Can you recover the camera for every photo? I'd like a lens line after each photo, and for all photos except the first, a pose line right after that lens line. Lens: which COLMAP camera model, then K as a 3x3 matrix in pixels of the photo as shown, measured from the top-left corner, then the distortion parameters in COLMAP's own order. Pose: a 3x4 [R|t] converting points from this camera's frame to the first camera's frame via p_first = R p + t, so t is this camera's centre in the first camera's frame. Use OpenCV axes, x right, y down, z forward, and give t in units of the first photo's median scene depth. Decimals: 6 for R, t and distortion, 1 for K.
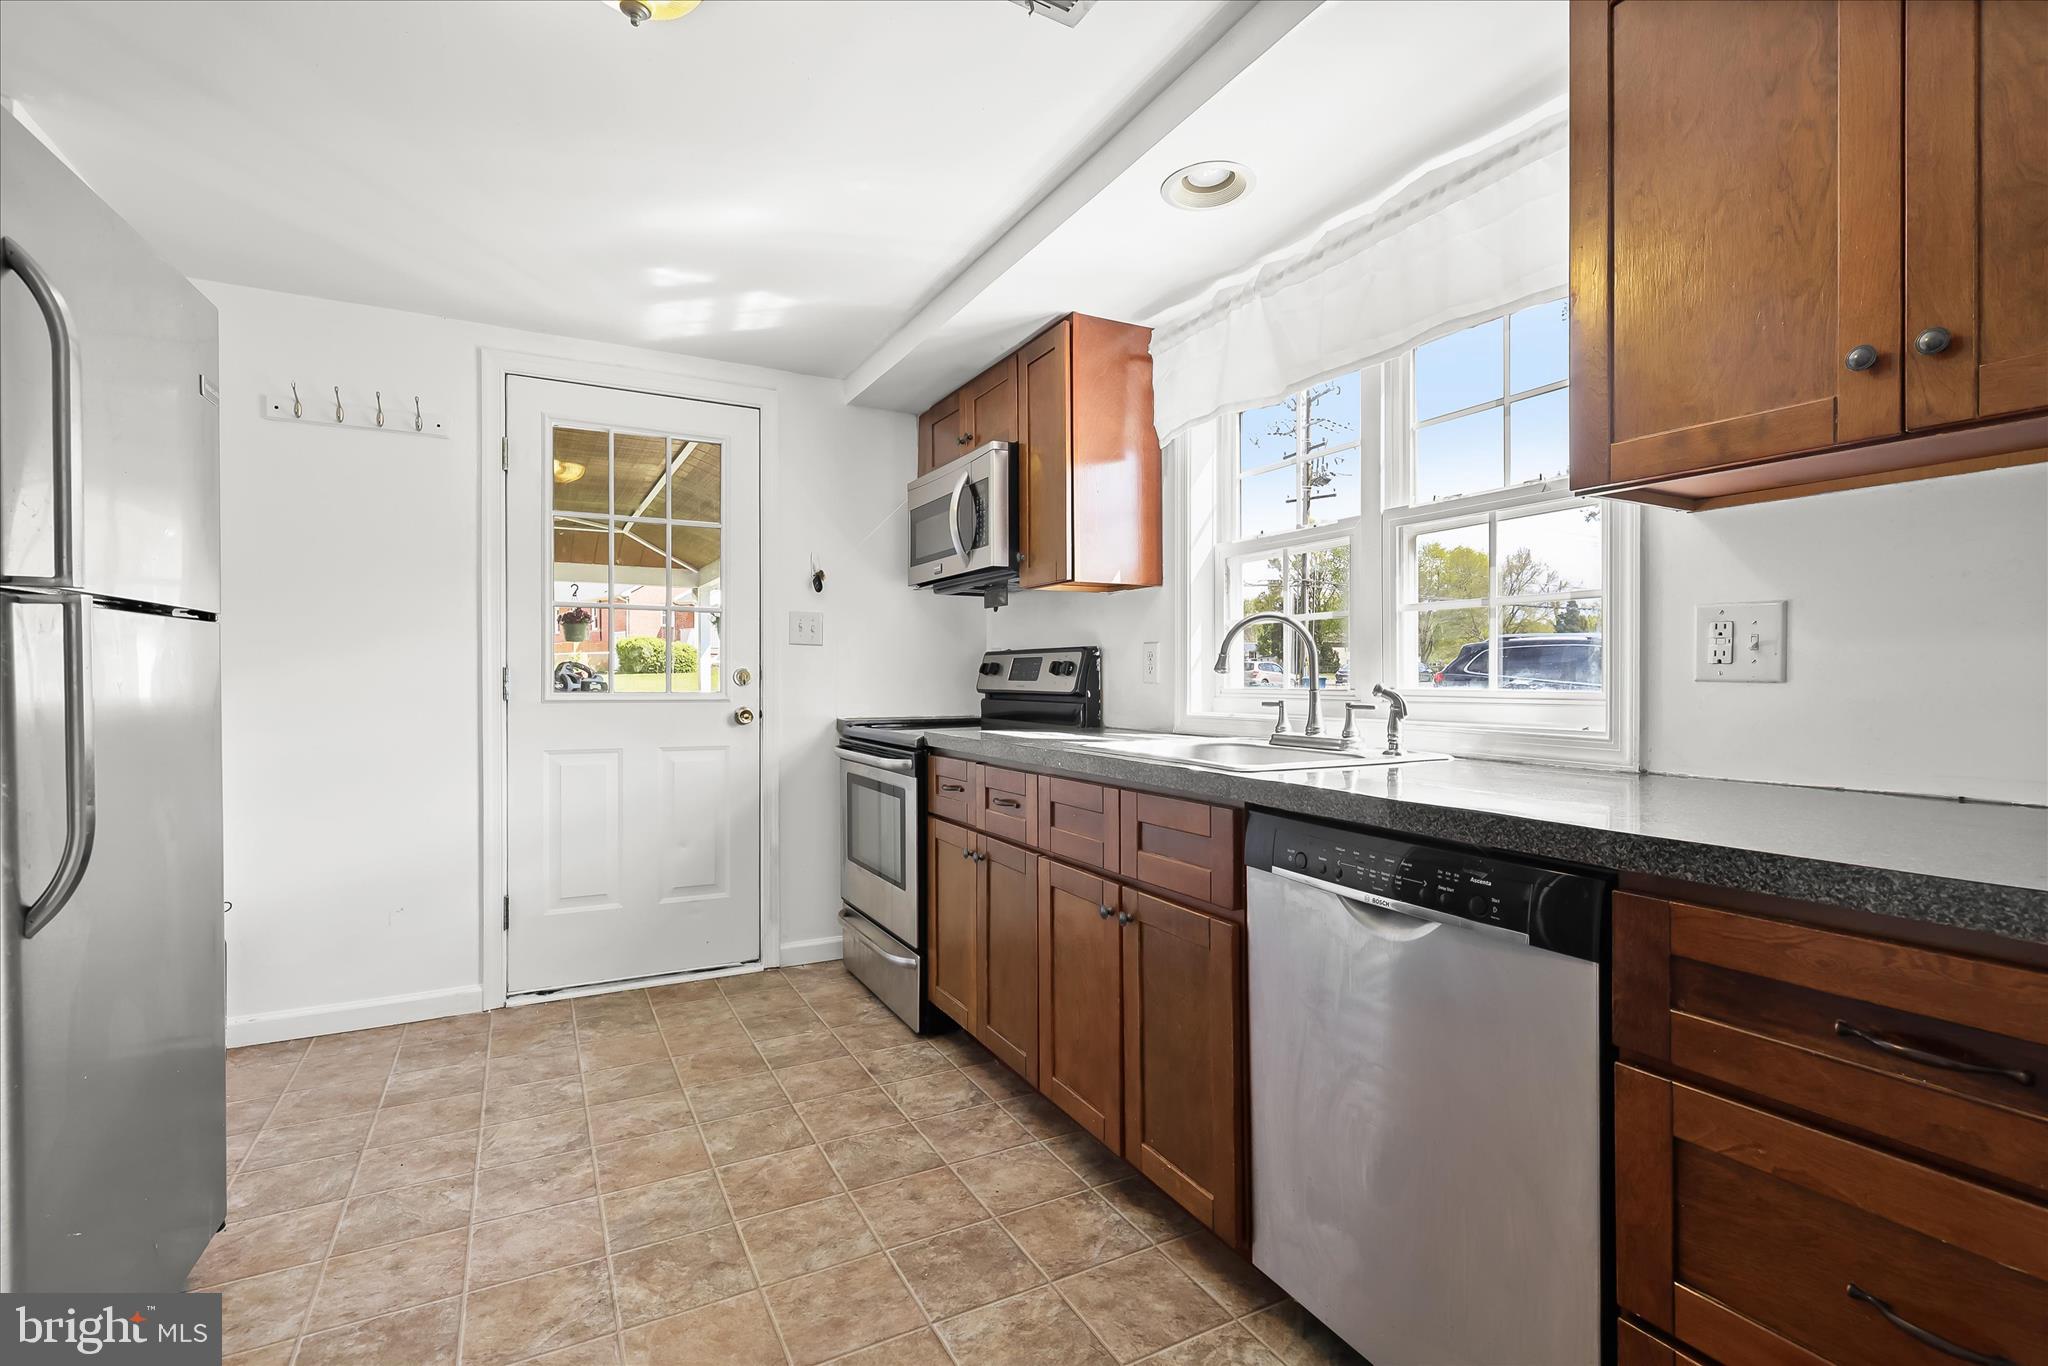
lens RADIAL K [[922.7, 0, 1024.0], [0, 922.7, 683.0], [0, 0, 1]] dist [-0.000065, 0.000030]
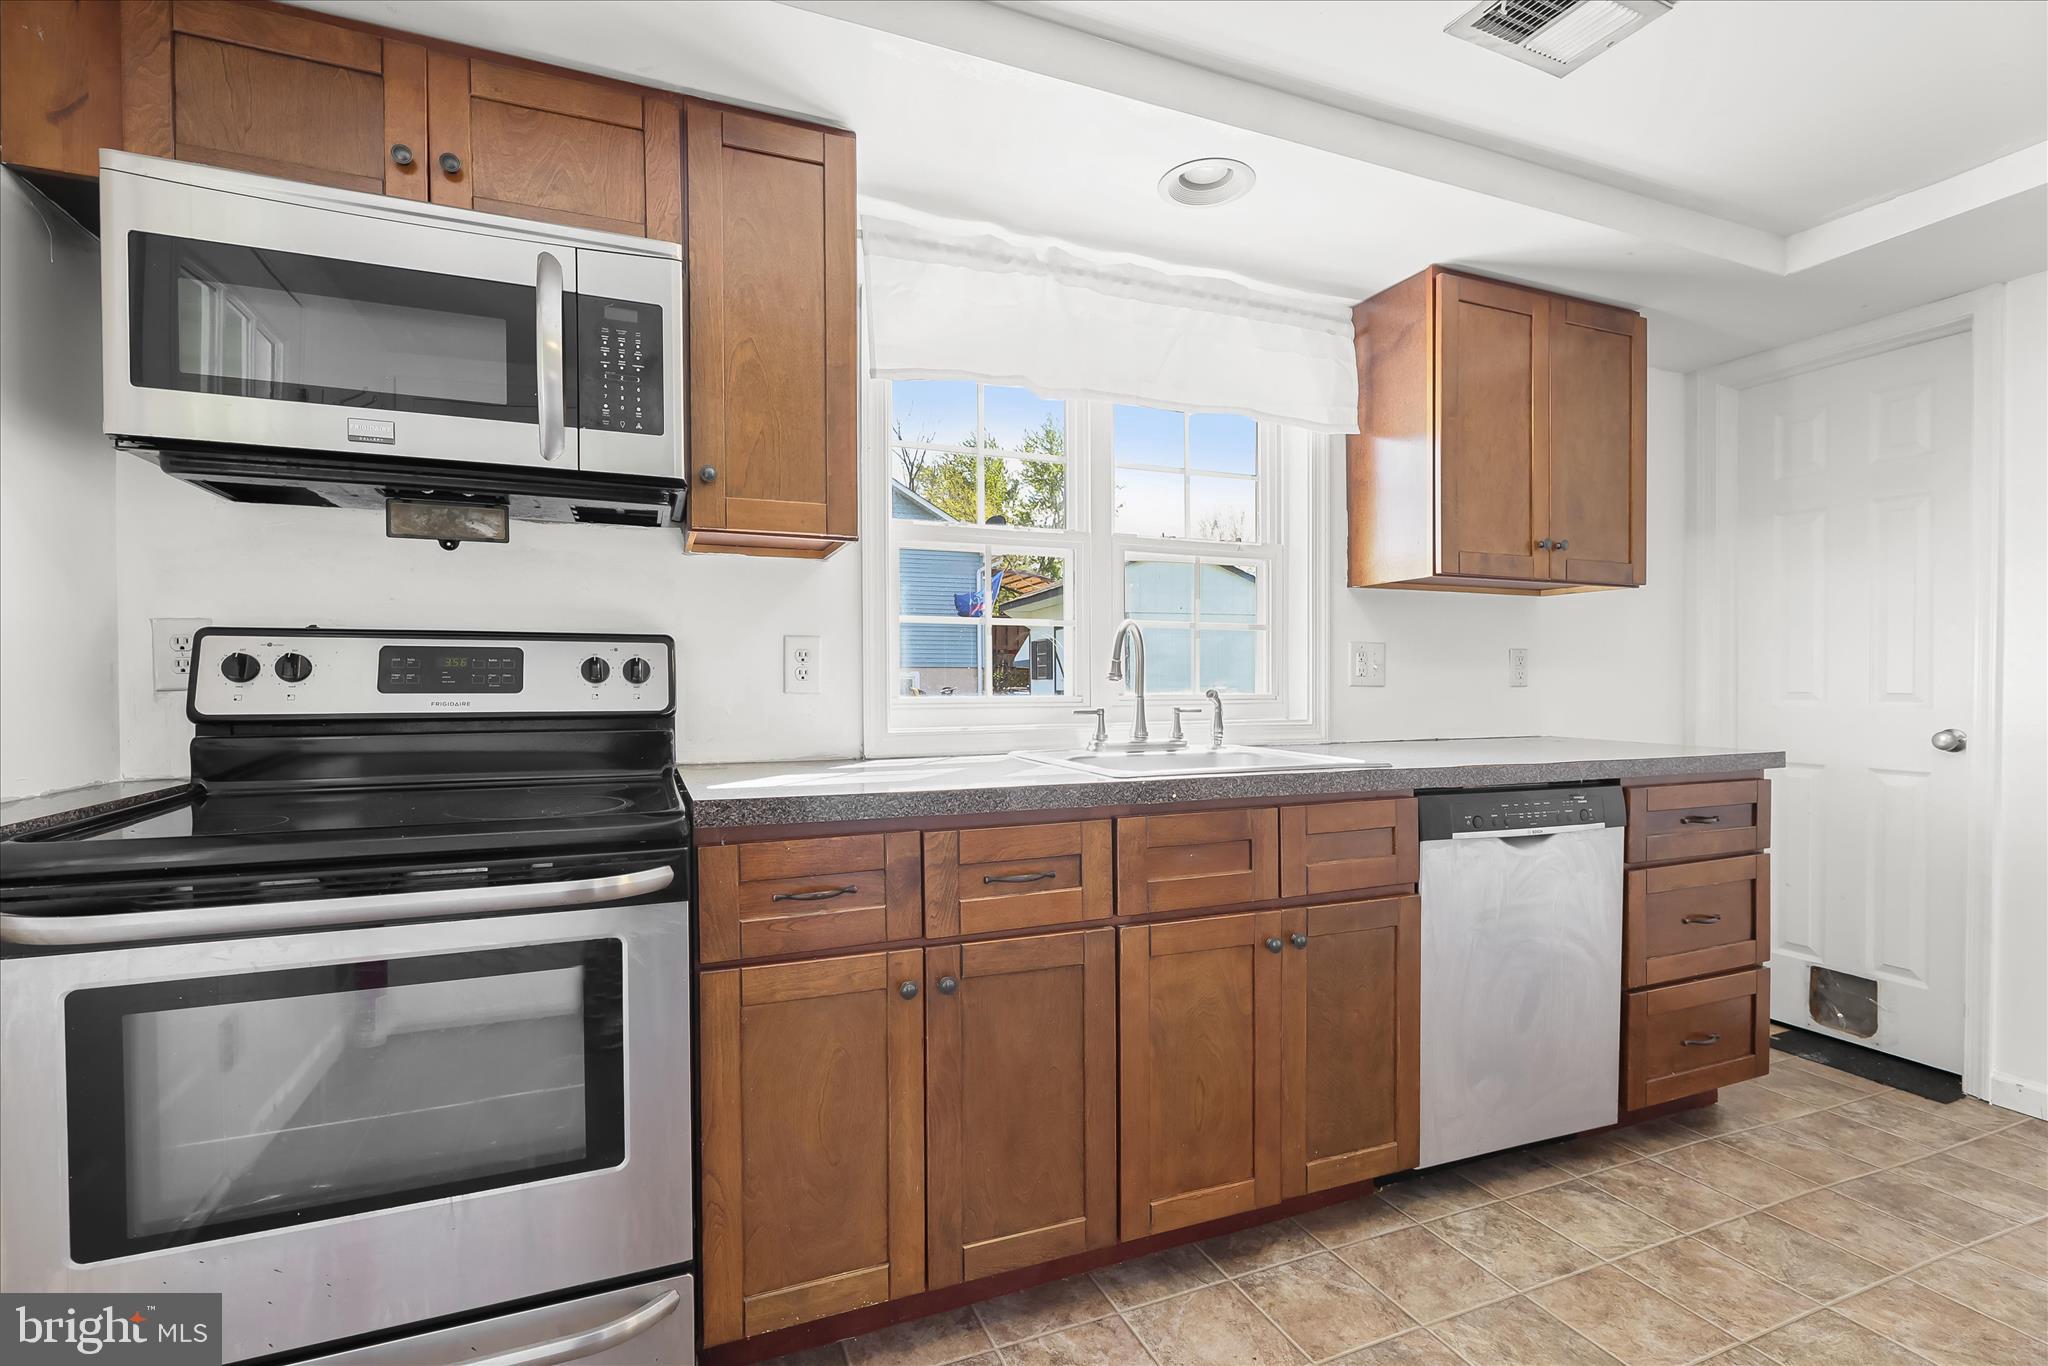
lens RADIAL K [[933.1, 0, 1019.8], [0, 933.1, 668.8], [0, 0, 1]] dist [-0.000389, 0.000653]
pose [[0.104062, 0.014405, 0.994467, -1.056622], [0.005050, 0.999875, -0.015012, -0.011276], [-0.994558, 0.006584, 0.103976, 1.571454]]
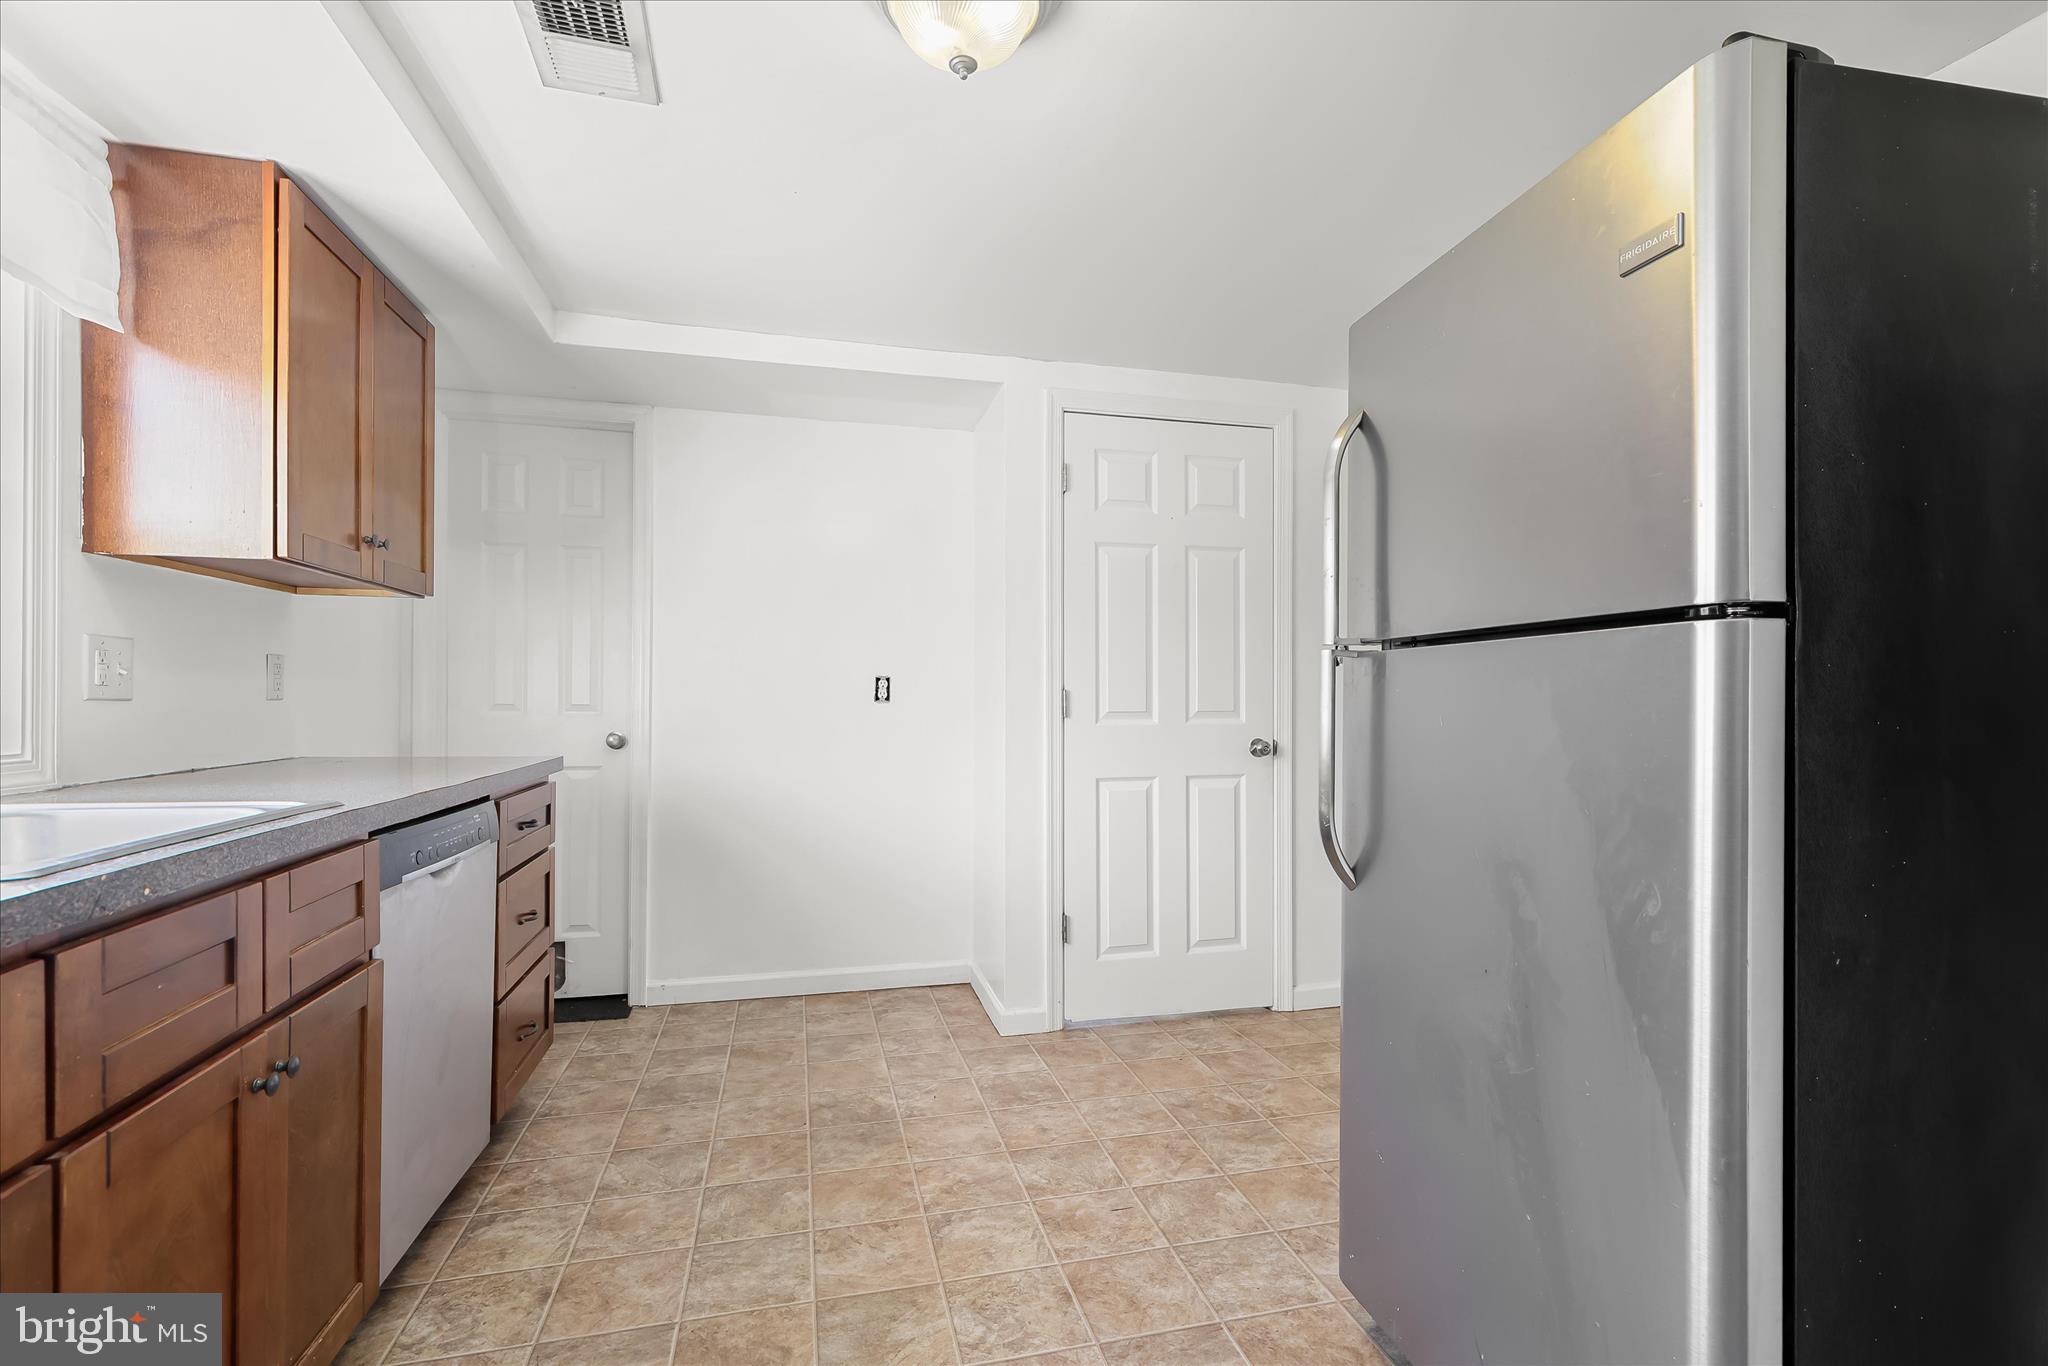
lens RADIAL K [[932.2, 0, 1030.6], [0, 932.2, 674.5], [0, 0, 1]] dist [0.000120, 0.000458]
pose [[-0.969429, -0.000128, 0.245373, -0.791110], [-0.005048, 0.999799, -0.019424, -0.015793], [-0.245321, -0.020069, -0.969234, 1.867994]]
